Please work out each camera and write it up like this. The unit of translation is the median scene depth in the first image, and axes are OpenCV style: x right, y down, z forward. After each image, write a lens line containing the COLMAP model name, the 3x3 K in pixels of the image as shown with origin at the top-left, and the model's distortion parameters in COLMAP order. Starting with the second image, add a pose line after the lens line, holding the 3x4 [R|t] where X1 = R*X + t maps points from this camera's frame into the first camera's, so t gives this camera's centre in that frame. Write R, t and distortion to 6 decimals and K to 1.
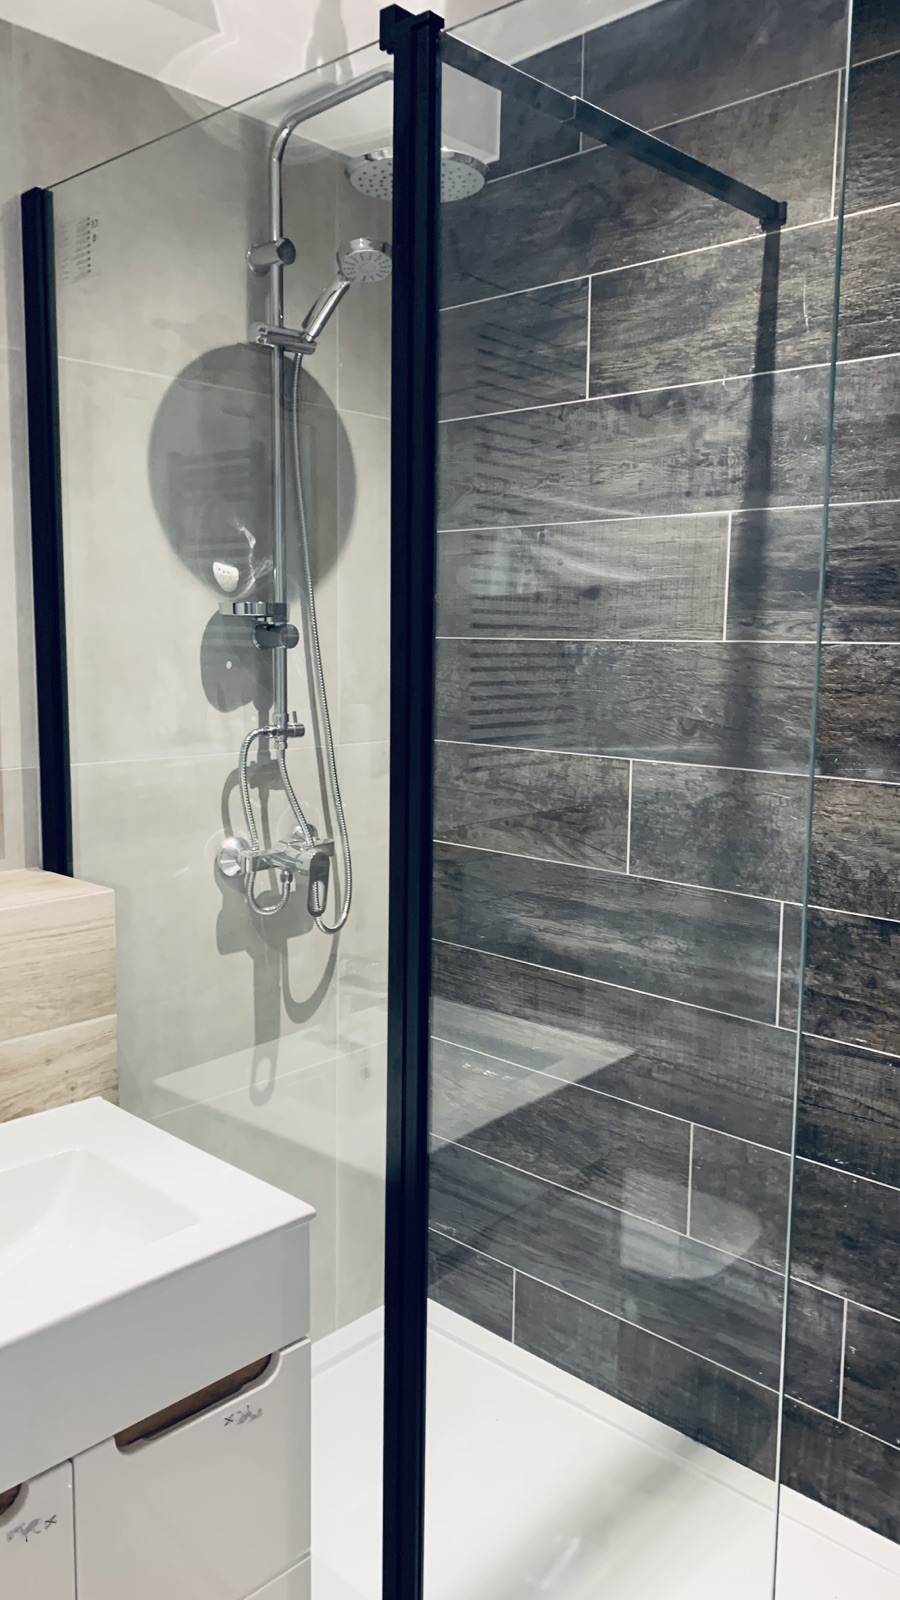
lens RADIAL K [[1201.0, 0, 454.1], [0, 1201.0, 790.3], [0, 0, 1]] dist [-0.003432, -0.001714]
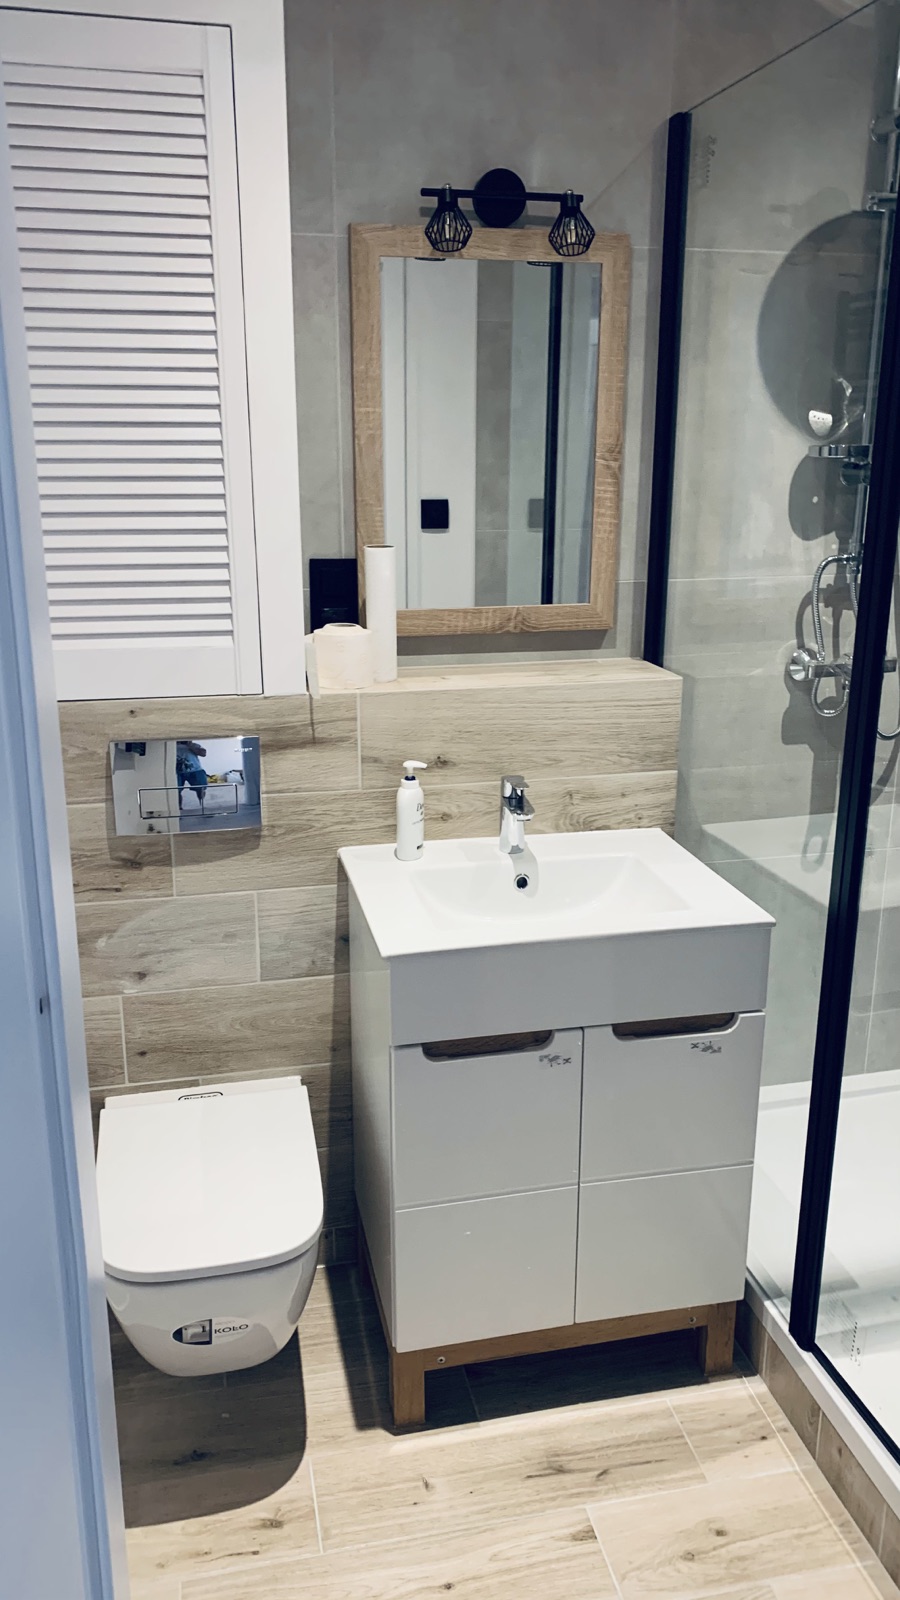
lens RADIAL K [[1213.5, 0, 476.5], [0, 1213.5, 798.1], [0, 0, 1]] dist [0.167439, -0.428086]
pose [[0.834989, 0.139789, -0.532215, 0.251914], [-0.059813, 0.984520, 0.164750, 0.005169], [0.547006, -0.105731, 0.830425, -0.249998]]
